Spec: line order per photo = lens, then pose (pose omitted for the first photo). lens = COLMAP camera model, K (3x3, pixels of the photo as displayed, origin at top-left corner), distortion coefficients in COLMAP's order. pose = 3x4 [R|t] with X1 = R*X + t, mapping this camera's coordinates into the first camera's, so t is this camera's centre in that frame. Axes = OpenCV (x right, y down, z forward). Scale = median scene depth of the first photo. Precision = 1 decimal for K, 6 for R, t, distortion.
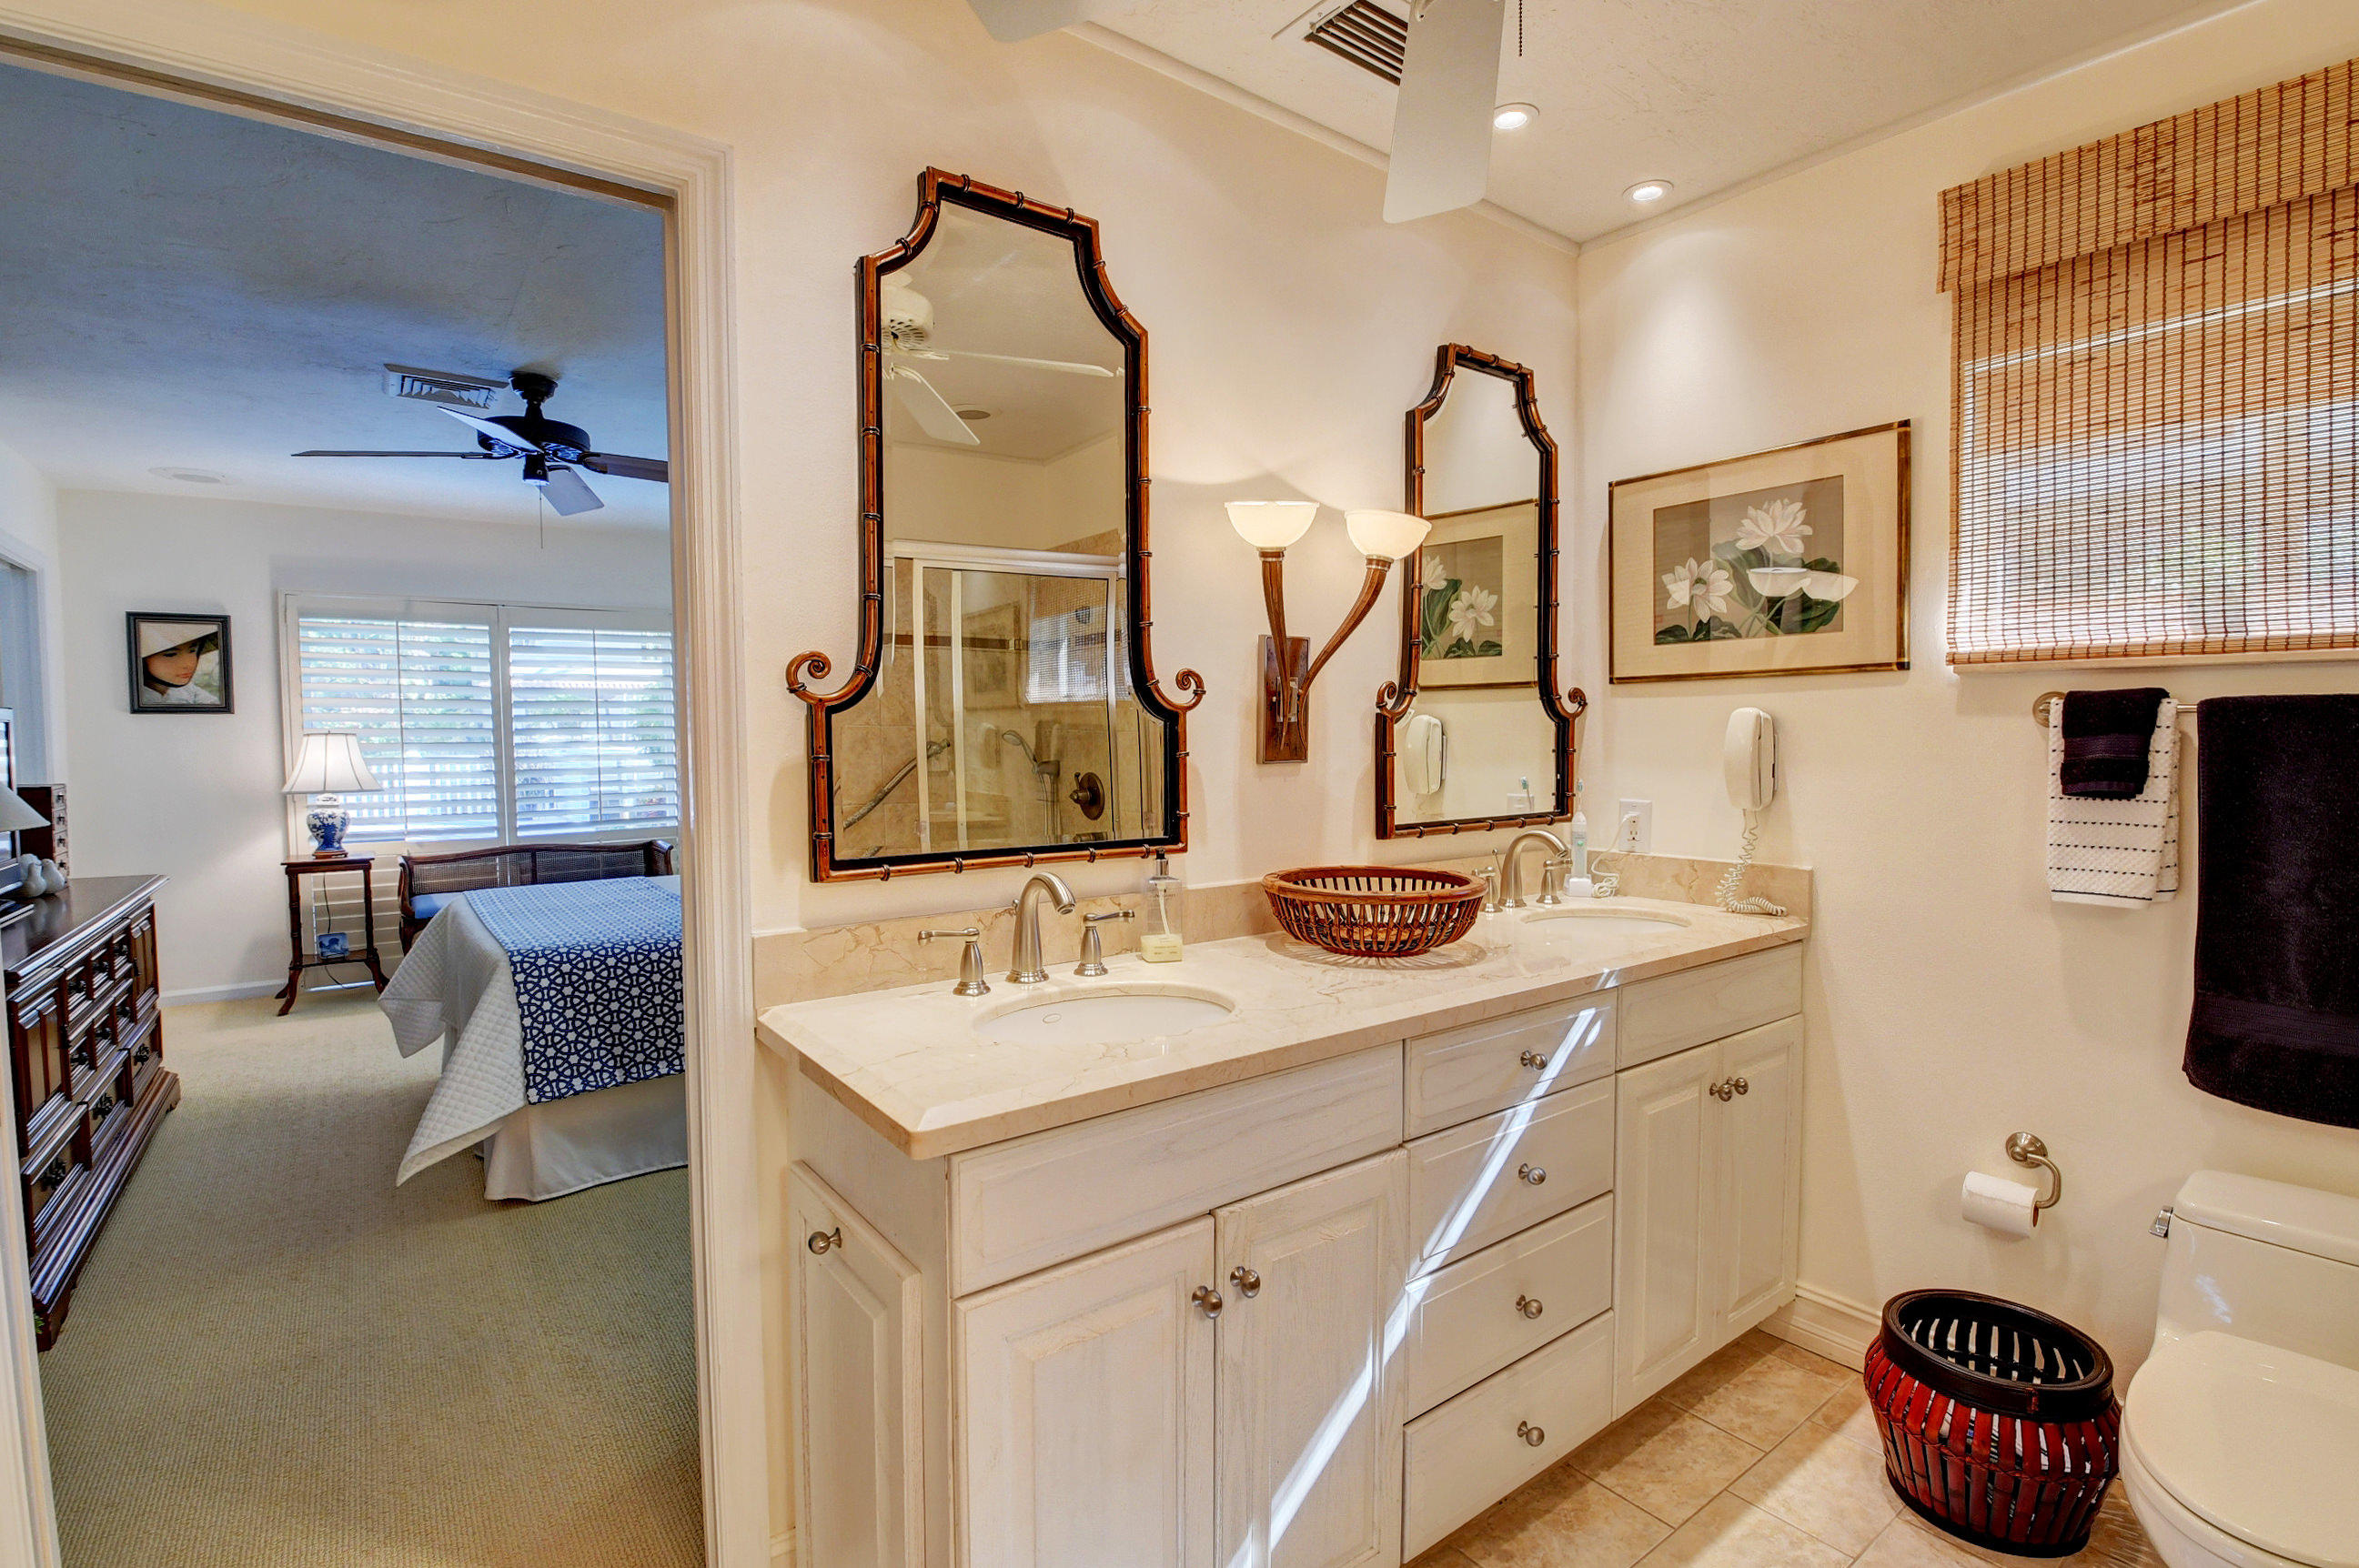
lens RADIAL K [[1088.9, 0, 1179.5], [0, 1088.9, 784.0], [0, 0, 1]] dist [0.002506, -0.016812]
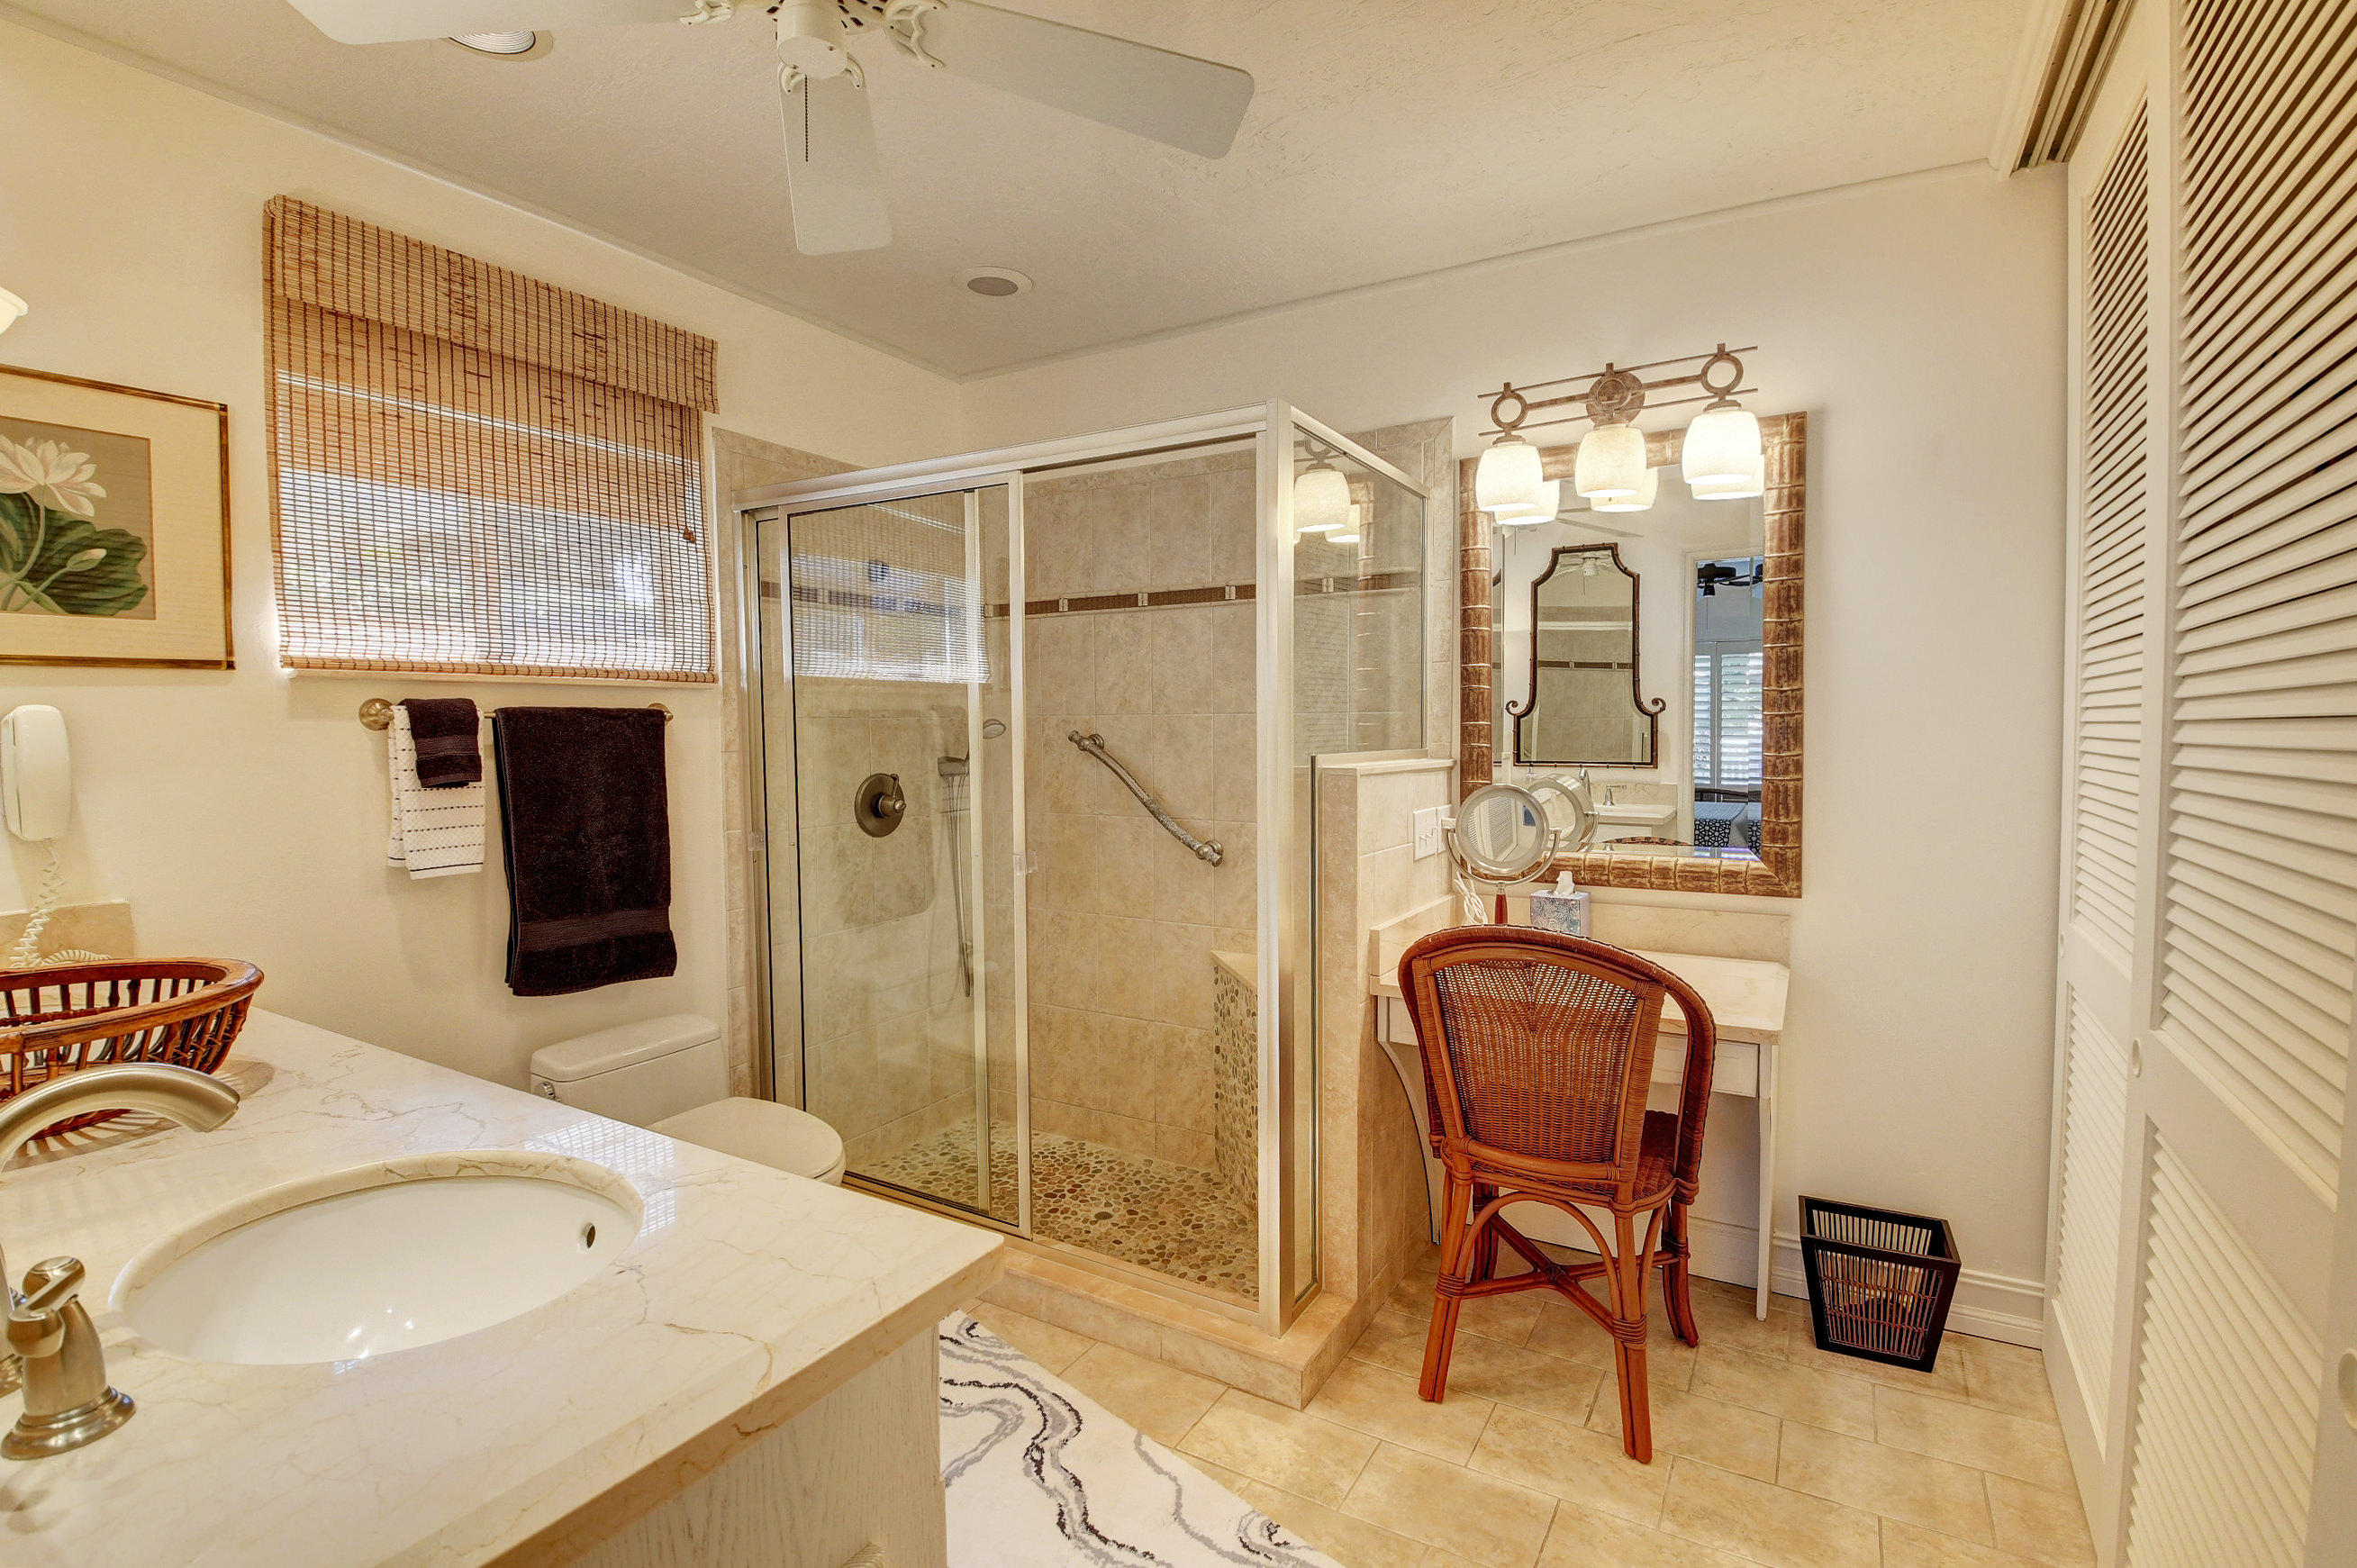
lens RADIAL K [[1106.2, 0, 1207.0], [0, 1106.2, 781.4], [0, 0, 1]] dist [-0.000270, -0.017759]
pose [[-0.400683, -0.041265, 0.915287, -0.544844], [0.049089, 0.996584, 0.066419, -0.029744], [-0.914901, 0.071543, -0.397288, 0.611471]]
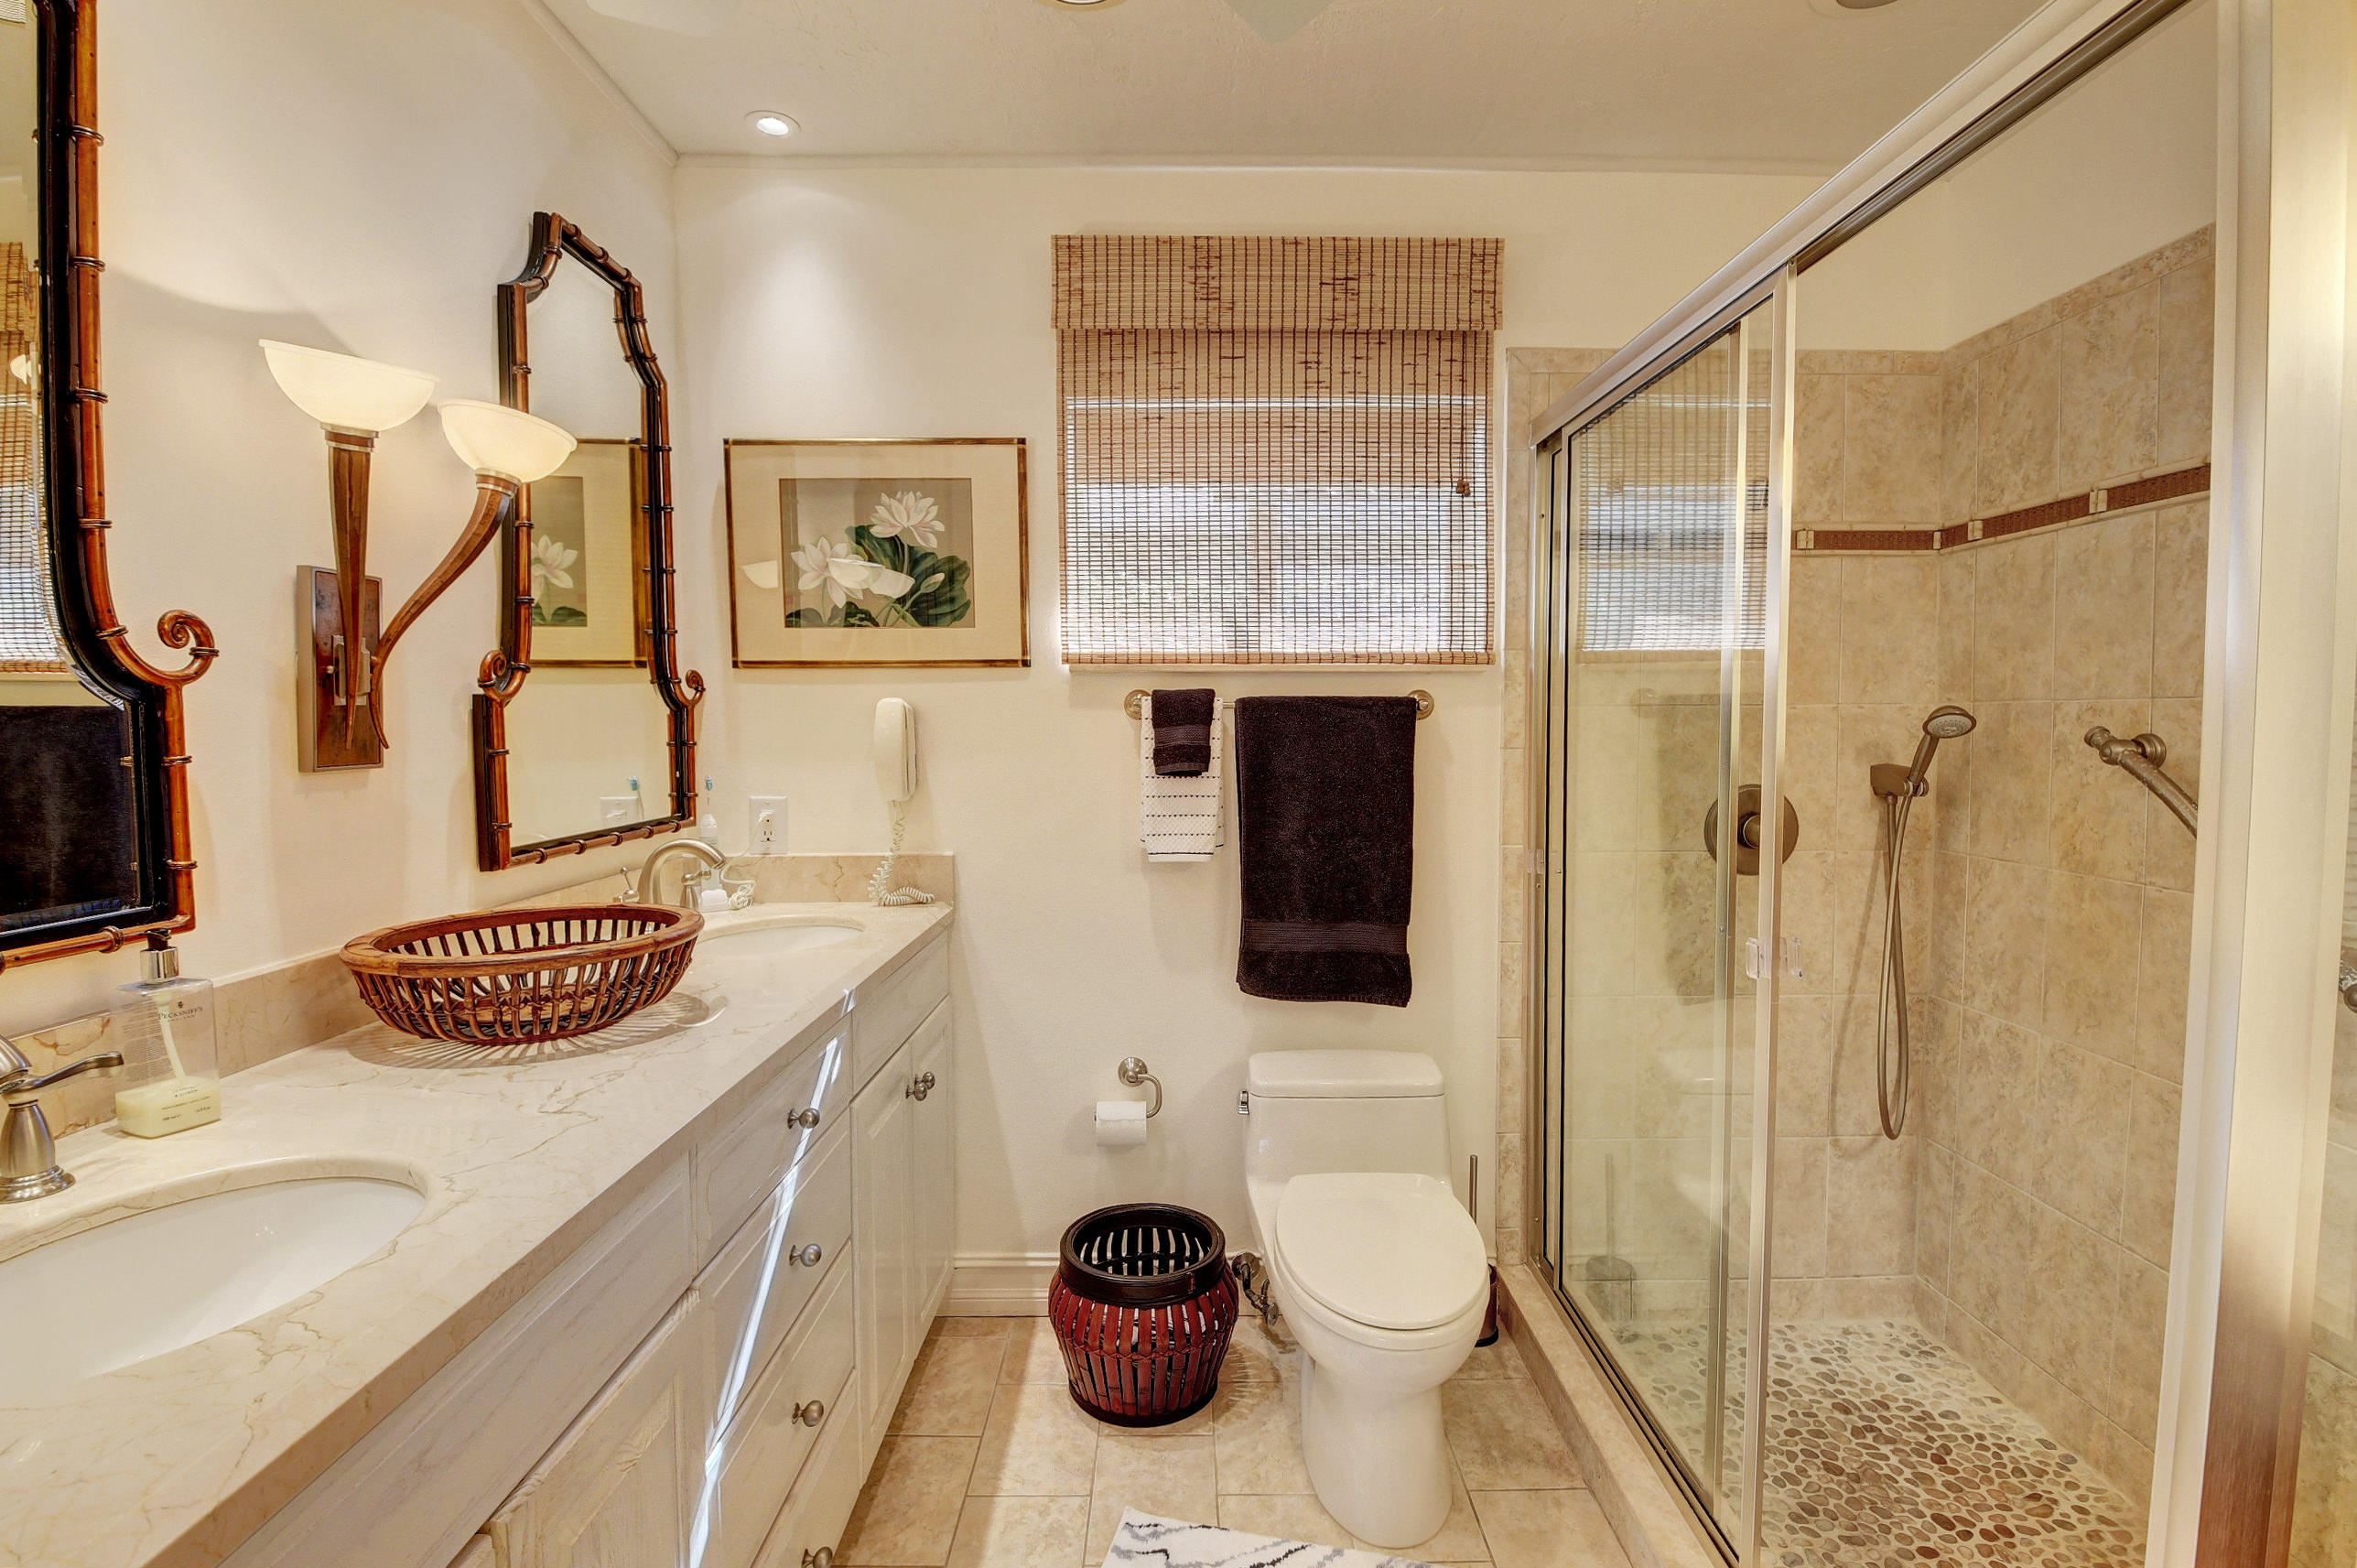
lens RADIAL K [[1085.1, 0, 1185.2], [0, 1085.1, 779.0], [0, 0, 1]] dist [0.031066, -0.042968]
pose [[0.594997, -0.039354, 0.802764, -0.128120], [0.036027, 0.999102, 0.022276, -0.009801], [-0.802920, 0.015667, 0.595881, 0.216390]]
